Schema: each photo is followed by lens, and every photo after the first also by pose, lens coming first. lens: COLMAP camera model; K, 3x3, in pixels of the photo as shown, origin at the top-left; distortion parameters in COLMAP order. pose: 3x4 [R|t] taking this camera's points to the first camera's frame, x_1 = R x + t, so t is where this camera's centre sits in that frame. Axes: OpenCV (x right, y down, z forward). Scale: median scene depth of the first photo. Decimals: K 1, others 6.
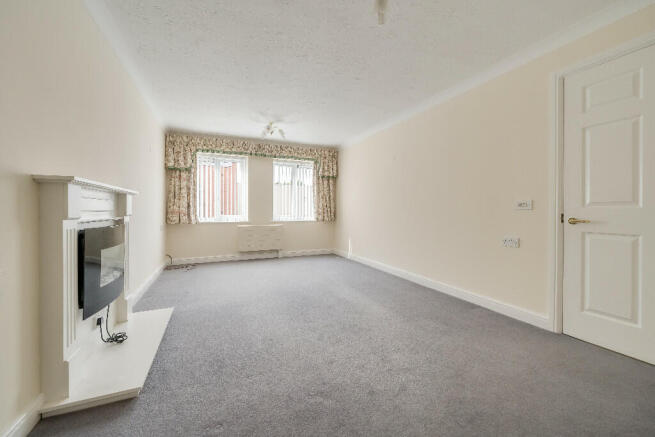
lens RADIAL K [[258.6, 0, 325.2], [0, 258.6, 211.5], [0, 0, 1]] dist [-0.000023, 0.000001]
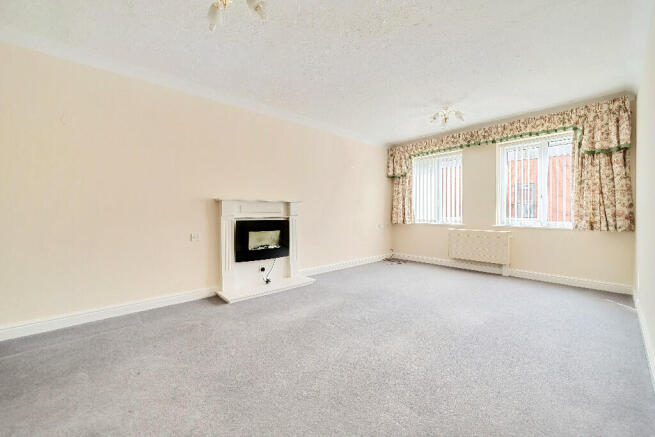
lens RADIAL K [[258.6, 0, 325.2], [0, 258.6, 211.5], [0, 0, 1]] dist [-0.000023, 0.000001]
pose [[0.309558, -0.003247, -0.950875, 0.383945], [-0.001698, 0.999991, -0.003967, -0.001008], [0.950879, 0.002843, 0.309549, 0.295049]]
